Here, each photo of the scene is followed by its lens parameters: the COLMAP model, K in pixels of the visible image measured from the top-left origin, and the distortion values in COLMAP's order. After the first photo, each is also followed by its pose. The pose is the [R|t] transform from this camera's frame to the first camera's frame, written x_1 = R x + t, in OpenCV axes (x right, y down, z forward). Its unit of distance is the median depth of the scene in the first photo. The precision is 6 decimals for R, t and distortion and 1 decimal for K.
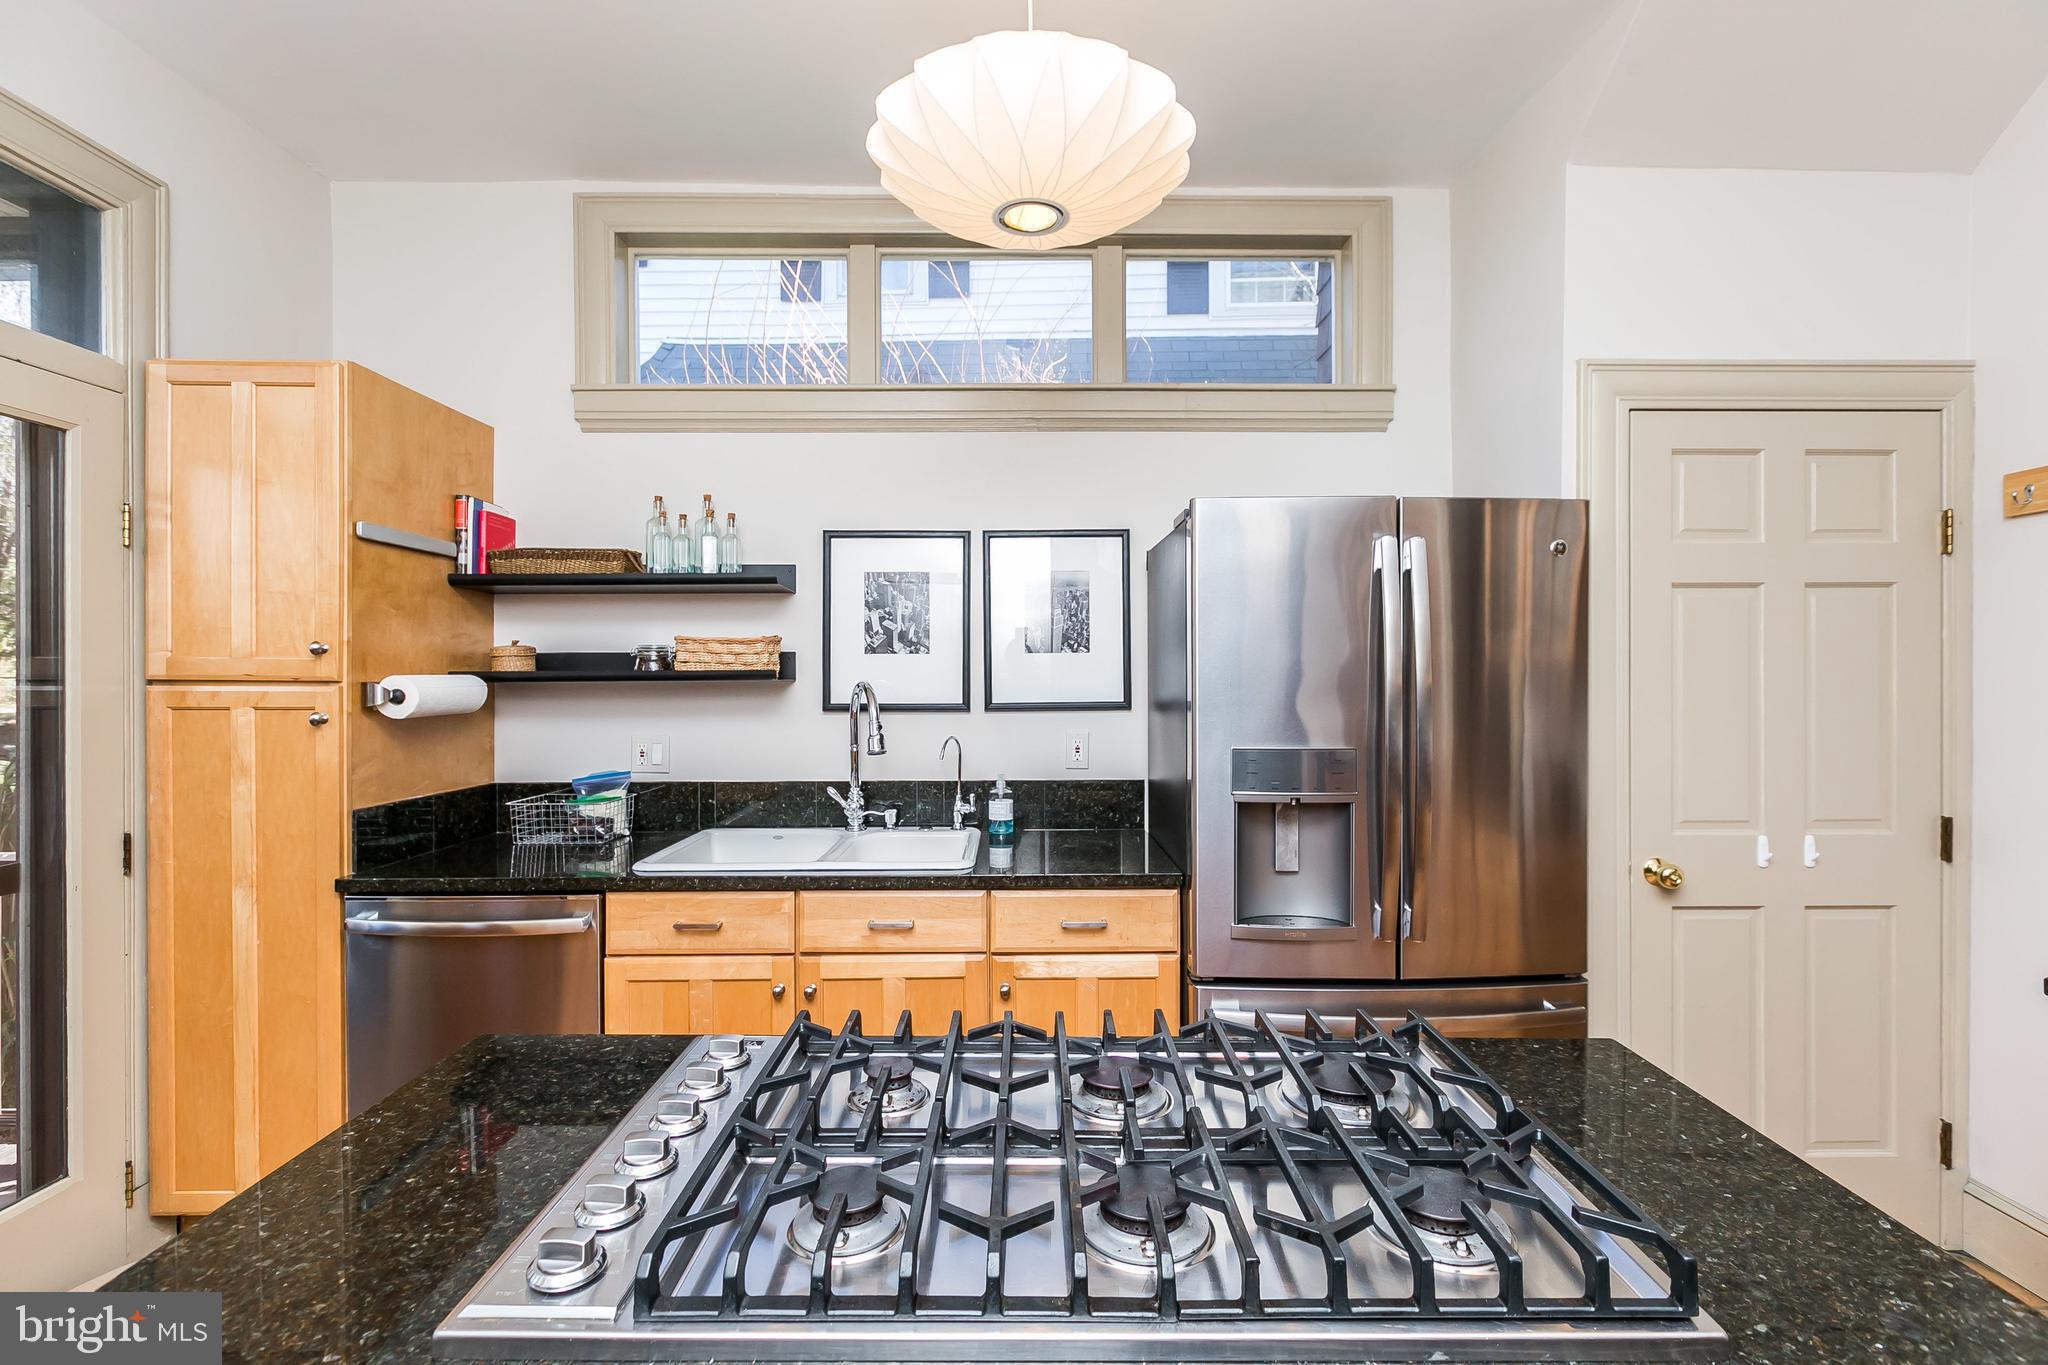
lens RADIAL K [[921.9, 0, 1025.7], [0, 921.9, 685.3], [0, 0, 1]] dist [-0.010570, 0.004299]
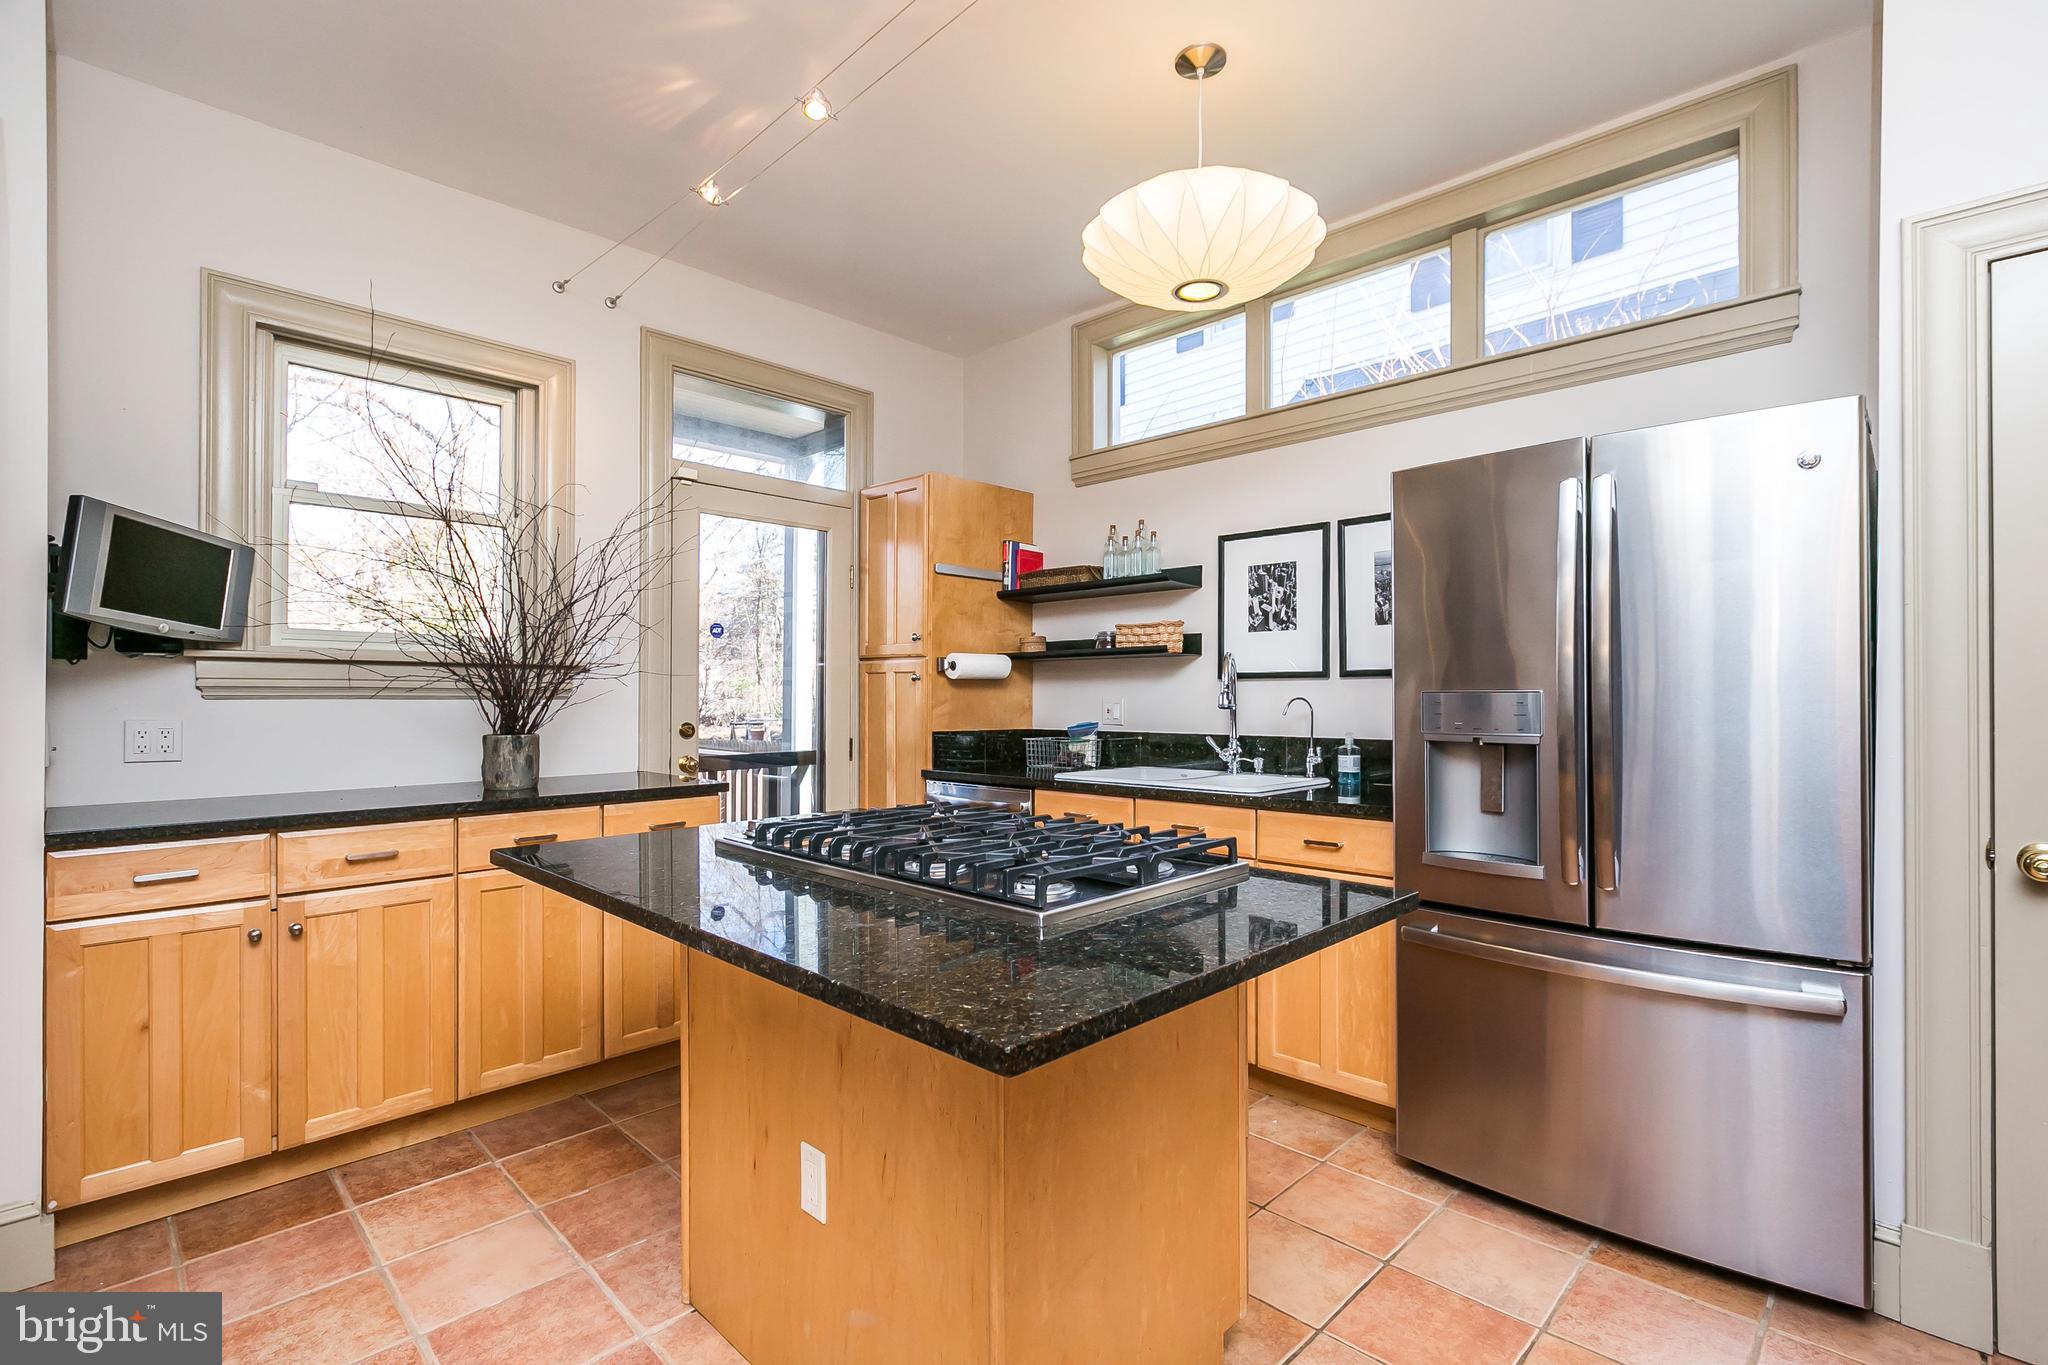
lens RADIAL K [[921.9, 0, 1034.9], [0, 921.9, 697.9], [0, 0, 1]] dist [-0.010570, 0.004299]
pose [[0.718759, 0.005568, -0.695237, 0.489044], [-0.008860, 0.999960, -0.001151, 0.059141], [0.695203, 0.006987, 0.718780, -0.086904]]
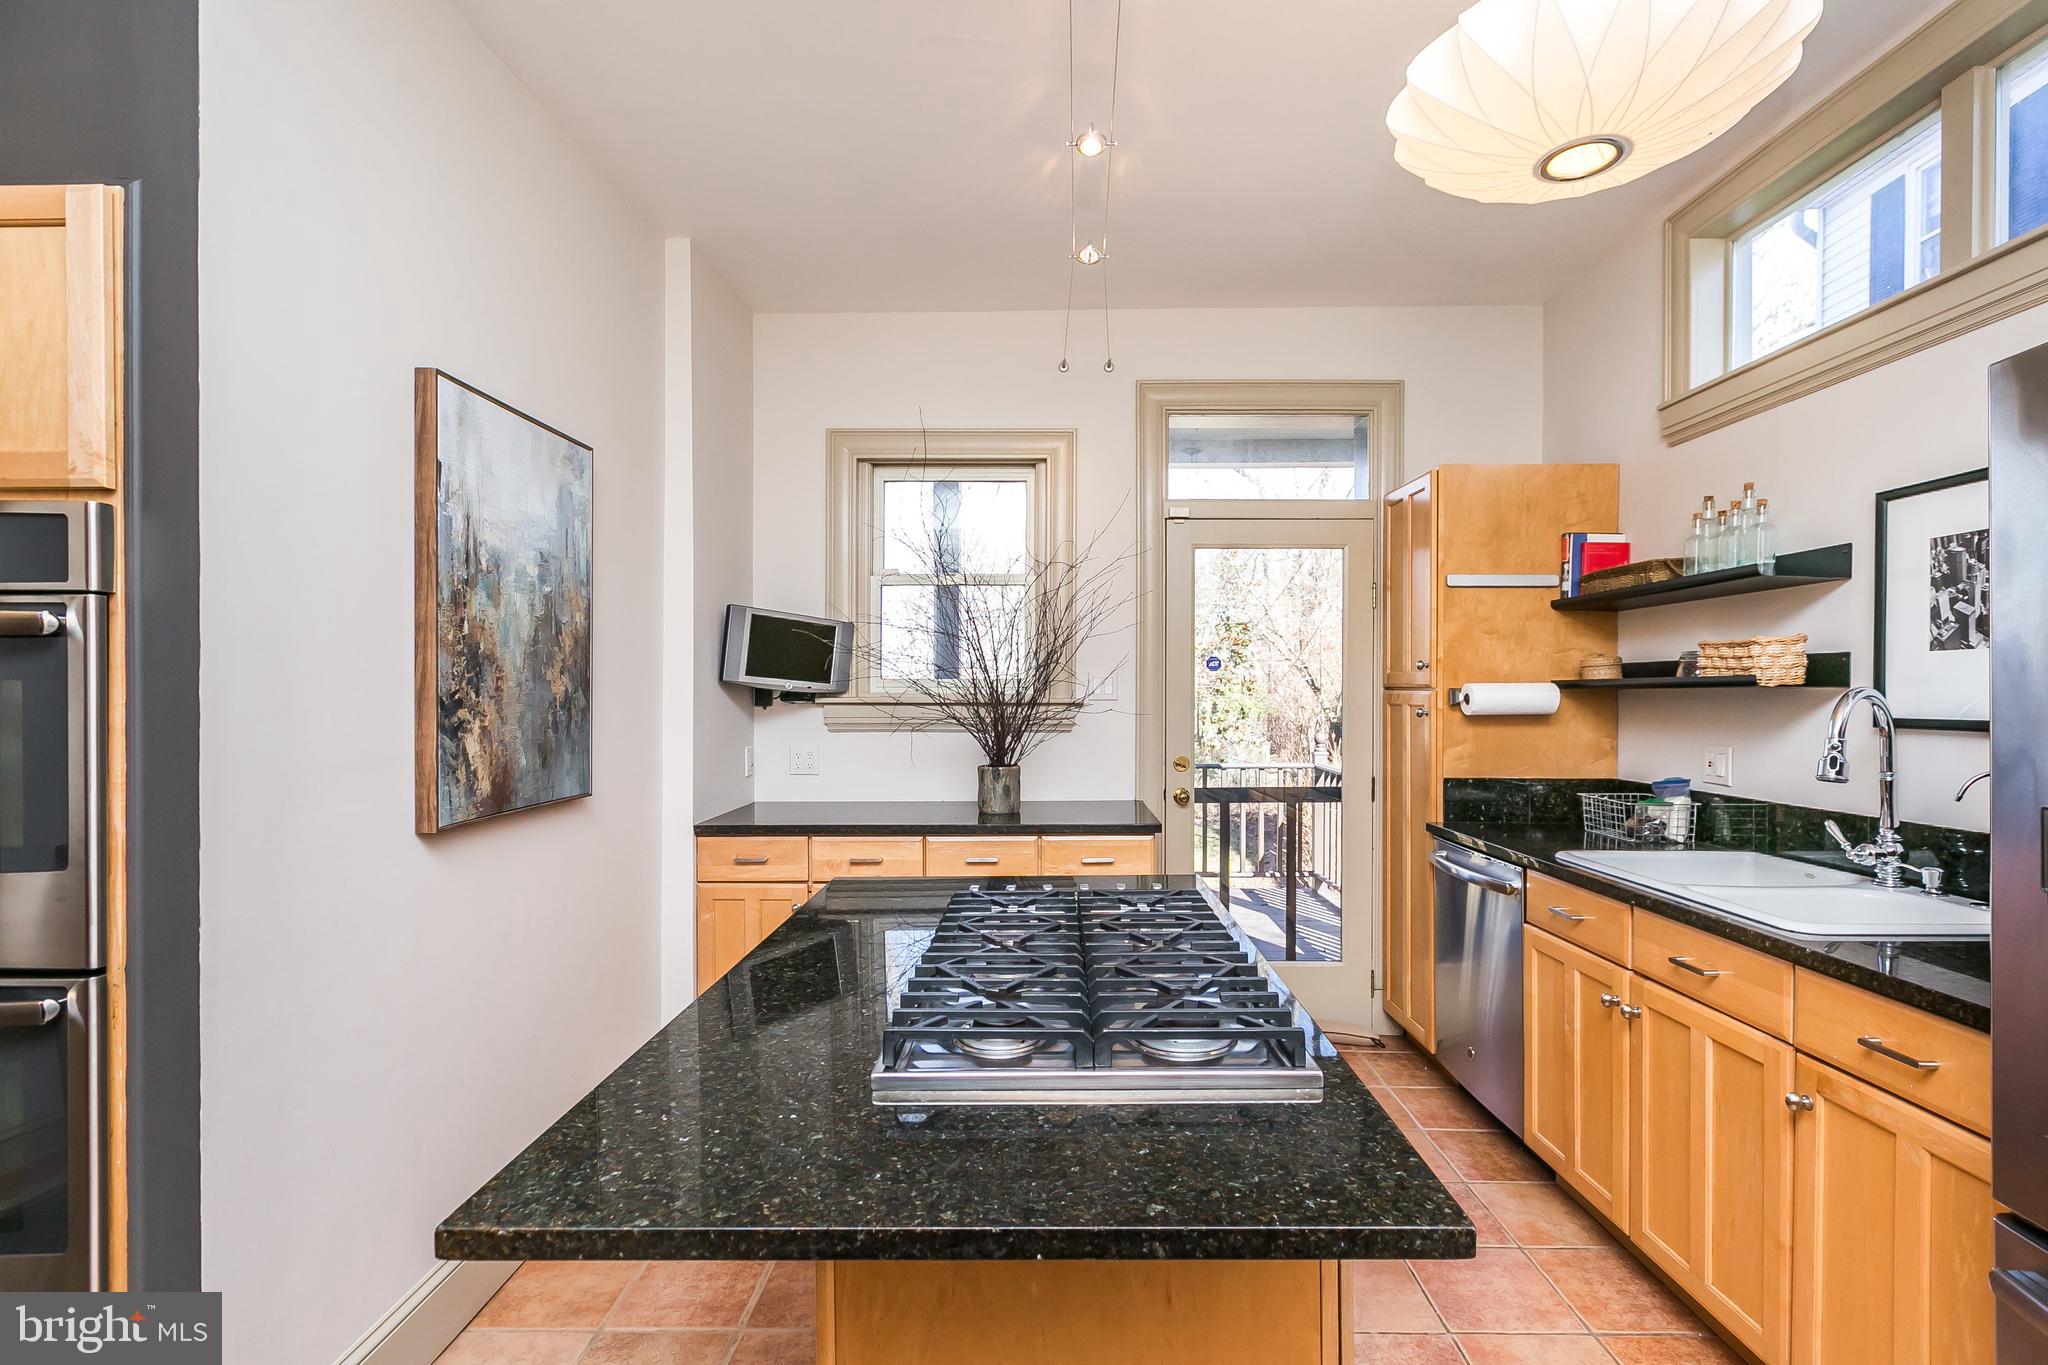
lens RADIAL K [[921.9, 0, 1044.4], [0, 921.9, 699.9], [0, 0, 1]] dist [-0.010570, 0.004299]
pose [[-0.000726, 0.013544, -0.999908, 0.564988], [-0.007097, 0.999883, 0.013549, -0.000083], [0.999975, 0.007106, -0.000630, 0.305954]]
